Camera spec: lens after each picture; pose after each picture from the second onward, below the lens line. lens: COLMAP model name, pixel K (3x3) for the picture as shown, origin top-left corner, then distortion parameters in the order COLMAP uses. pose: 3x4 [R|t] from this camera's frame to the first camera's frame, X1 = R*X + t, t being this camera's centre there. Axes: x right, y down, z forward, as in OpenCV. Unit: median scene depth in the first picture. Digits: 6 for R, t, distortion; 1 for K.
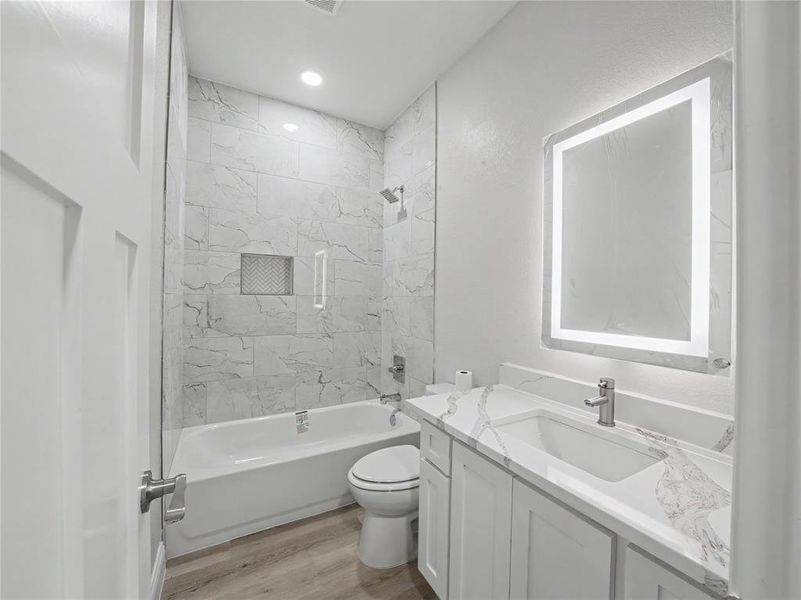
lens RADIAL K [[311.1, 0, 400.4], [0, 311.1, 301.7], [0, 0, 1]] dist [-0.026659, -0.000098]
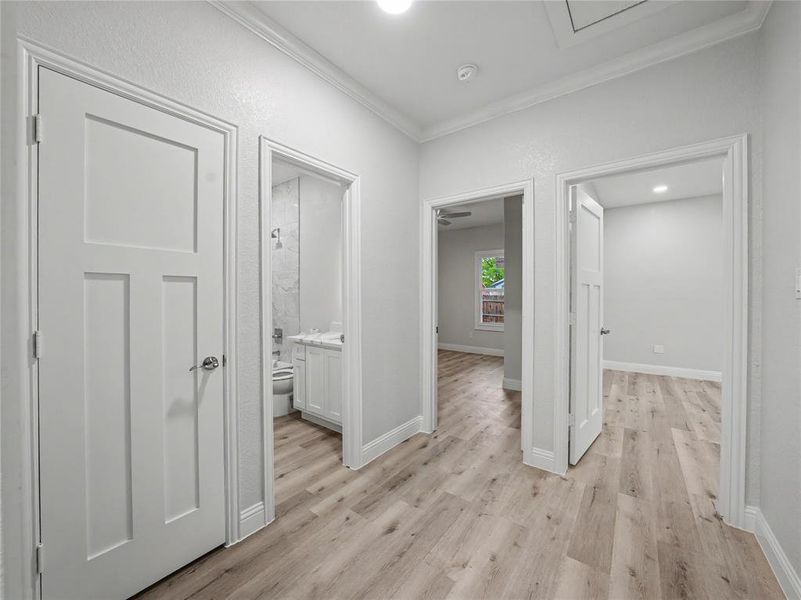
lens RADIAL K [[311.1, 0, 403.4], [0, 311.1, 300.8], [0, 0, 1]] dist [-0.026659, -0.000098]
pose [[0.912290, -0.018076, 0.409145, -0.079971], [0.012324, 0.999785, 0.016691, 0.004674], [-0.409358, -0.010185, 0.912317, -0.929397]]
